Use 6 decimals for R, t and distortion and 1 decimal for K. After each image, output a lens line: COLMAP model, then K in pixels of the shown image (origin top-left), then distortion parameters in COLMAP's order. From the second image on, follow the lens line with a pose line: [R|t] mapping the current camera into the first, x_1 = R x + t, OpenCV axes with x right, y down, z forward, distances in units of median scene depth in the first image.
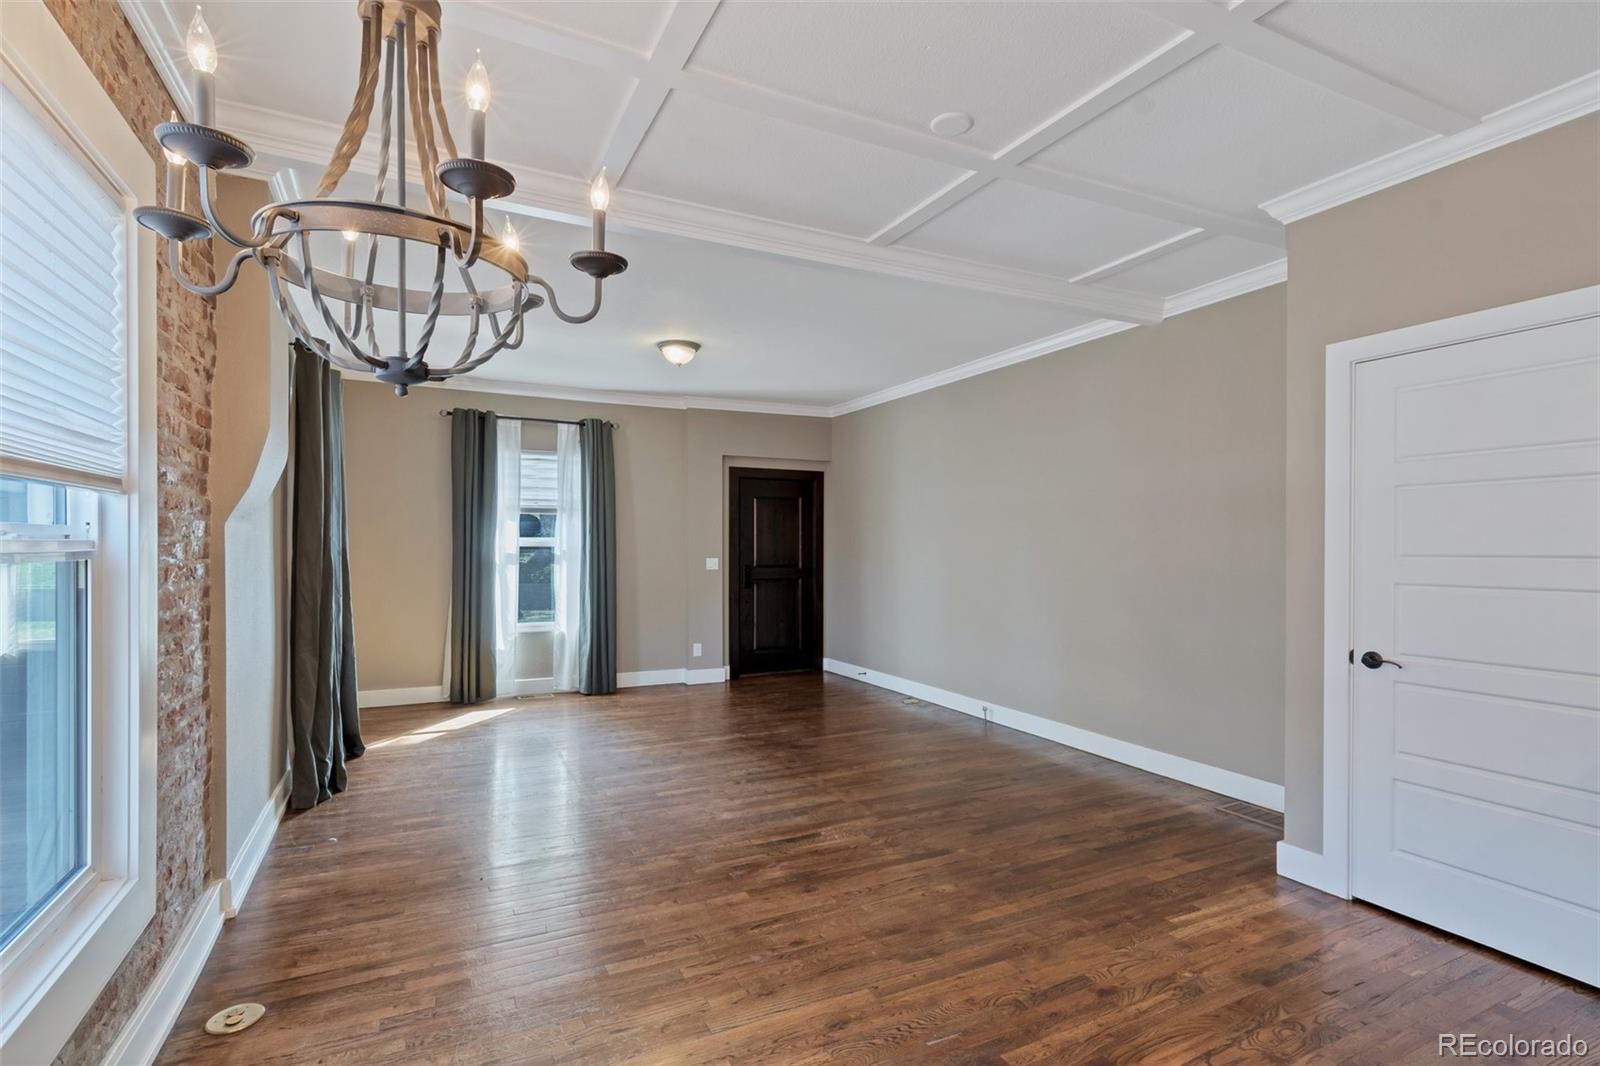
lens RADIAL K [[733.3, 0, 796.3], [0, 733.3, 538.4], [0, 0, 1]] dist [0.002238, -0.000441]
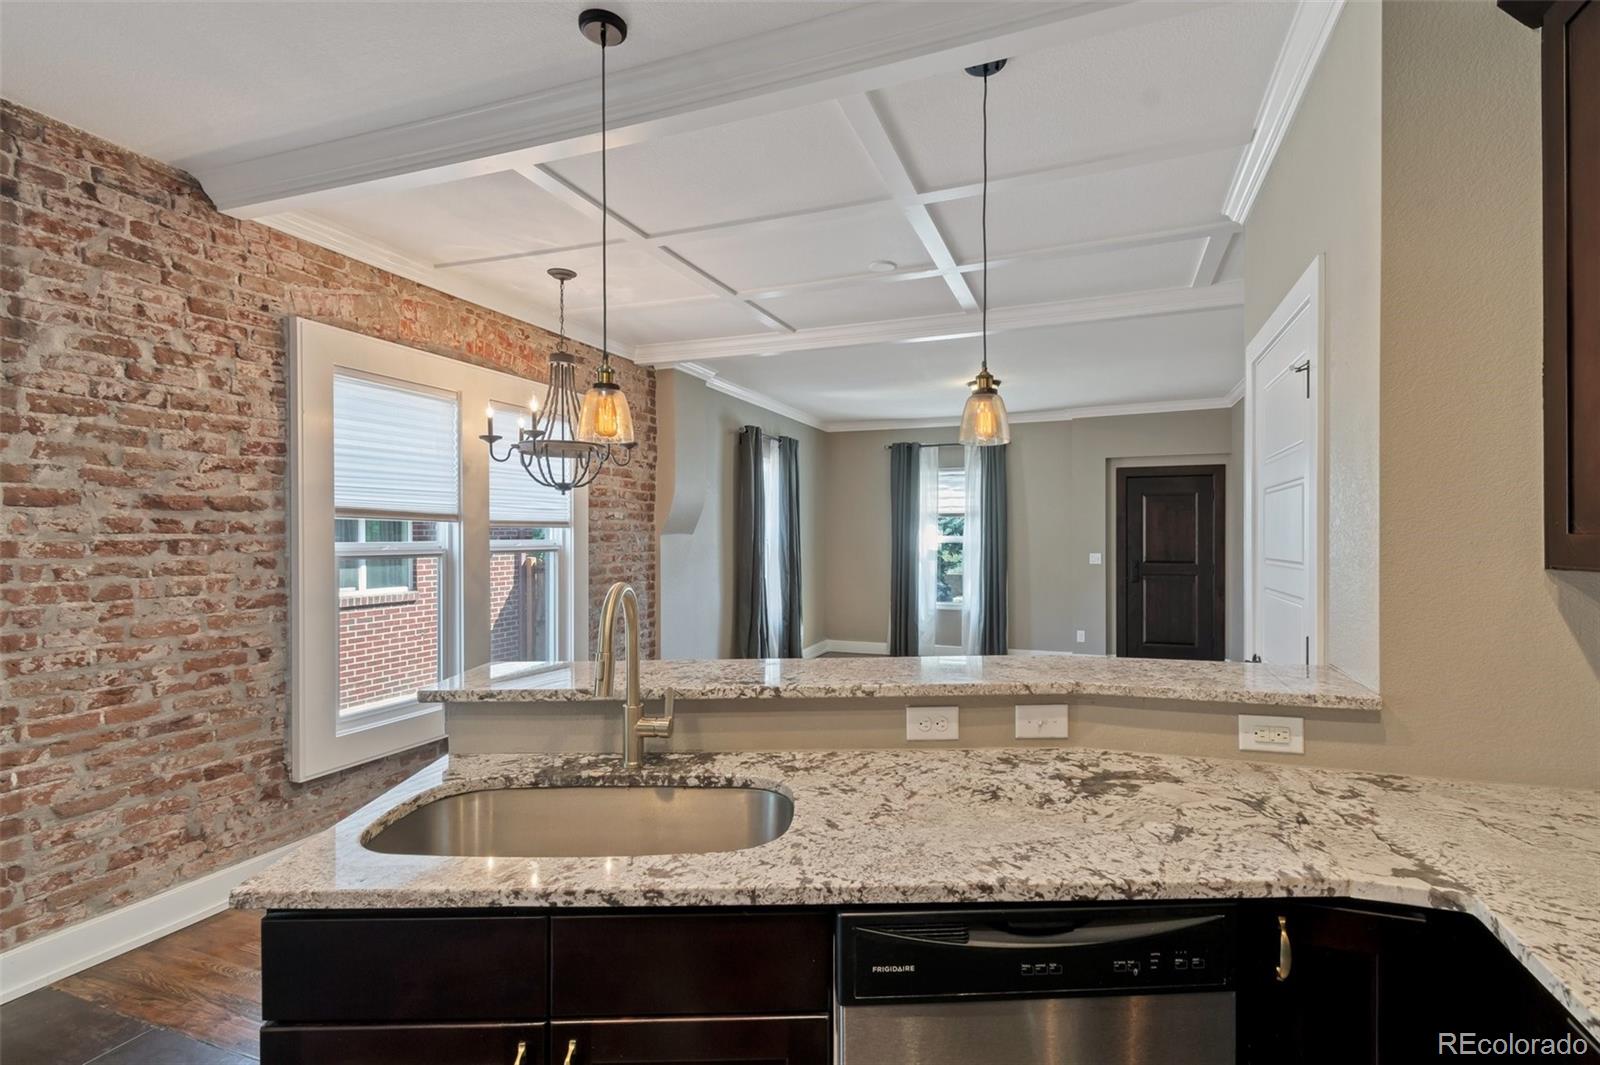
lens RADIAL K [[733.3, 0, 810.9], [0, 733.3, 534.4], [0, 0, 1]] dist [0.002238, -0.000441]
pose [[0.676827, -0.001553, -0.736140, 0.432758], [0.014157, 0.999840, 0.010908, -0.021259], [0.736006, -0.017804, 0.676741, -0.053119]]
